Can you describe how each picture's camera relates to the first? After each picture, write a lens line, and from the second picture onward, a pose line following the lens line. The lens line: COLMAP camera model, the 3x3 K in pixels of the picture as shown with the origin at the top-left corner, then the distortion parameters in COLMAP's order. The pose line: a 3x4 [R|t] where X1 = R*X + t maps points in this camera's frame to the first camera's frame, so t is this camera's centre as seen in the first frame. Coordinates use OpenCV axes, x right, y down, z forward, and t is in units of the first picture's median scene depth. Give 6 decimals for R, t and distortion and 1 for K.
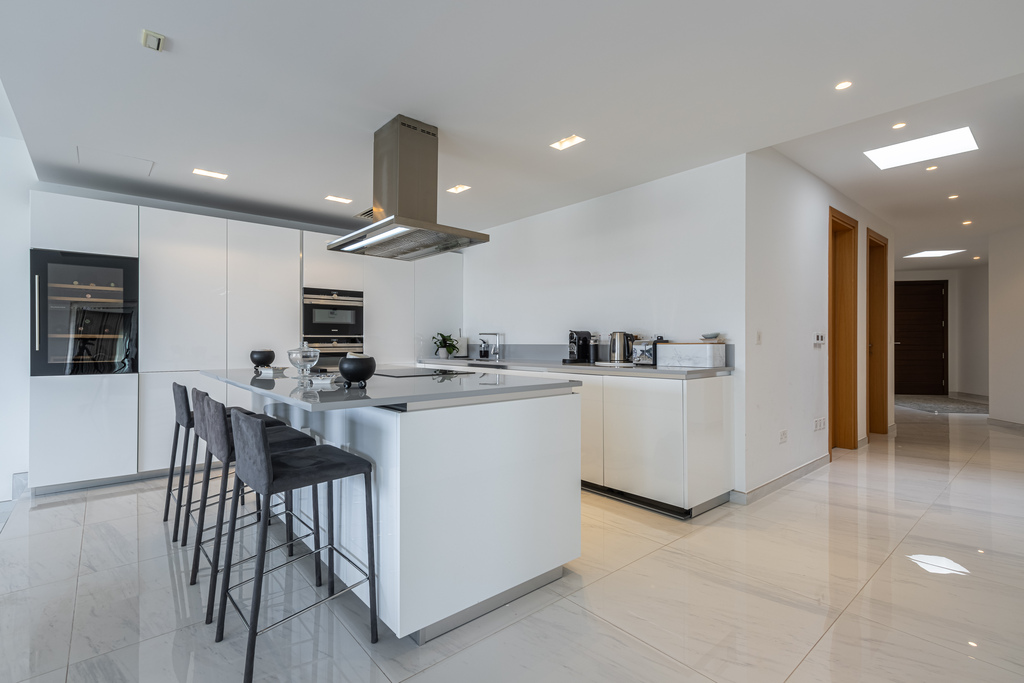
lens RADIAL K [[482.4, 0, 504.1], [0, 482.4, 337.5], [0, 0, 1]] dist [0.009781, -0.000804]
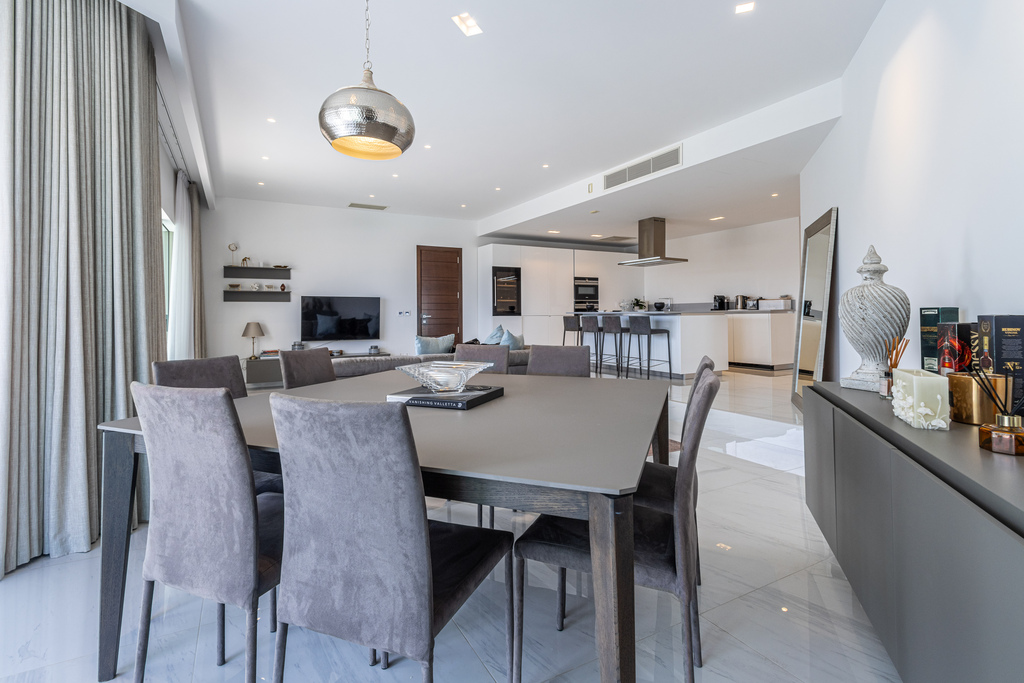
lens RADIAL K [[482.4, 0, 498.7], [0, 482.4, 309.0], [0, 0, 1]] dist [0.009781, -0.000804]
pose [[0.977568, -0.009328, -0.210412, -0.346418], [0.009190, 0.999956, -0.001634, 0.041007], [0.210418, -0.000337, 0.977611, -1.283106]]
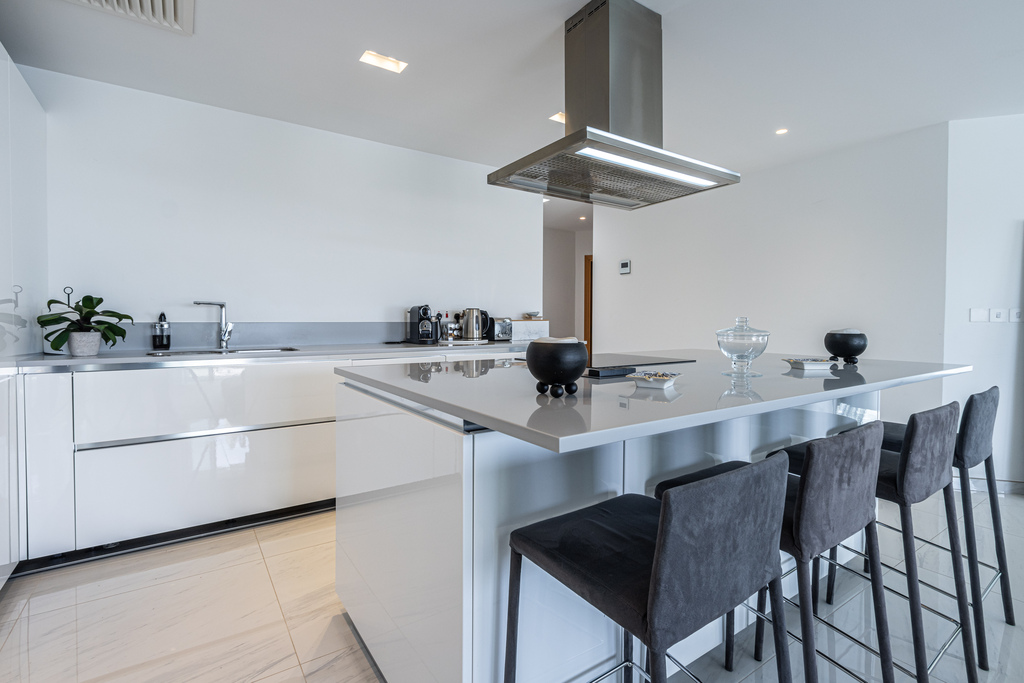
lens RADIAL K [[482.4, 0, 511.8], [0, 482.4, 340.2], [0, 0, 1]] dist [0.009781, -0.000804]
pose [[0.096723, -0.041748, 0.994435, -0.686936], [-0.011821, 0.999001, 0.043089, 0.007563], [-0.995241, -0.015923, 0.096133, 0.764182]]
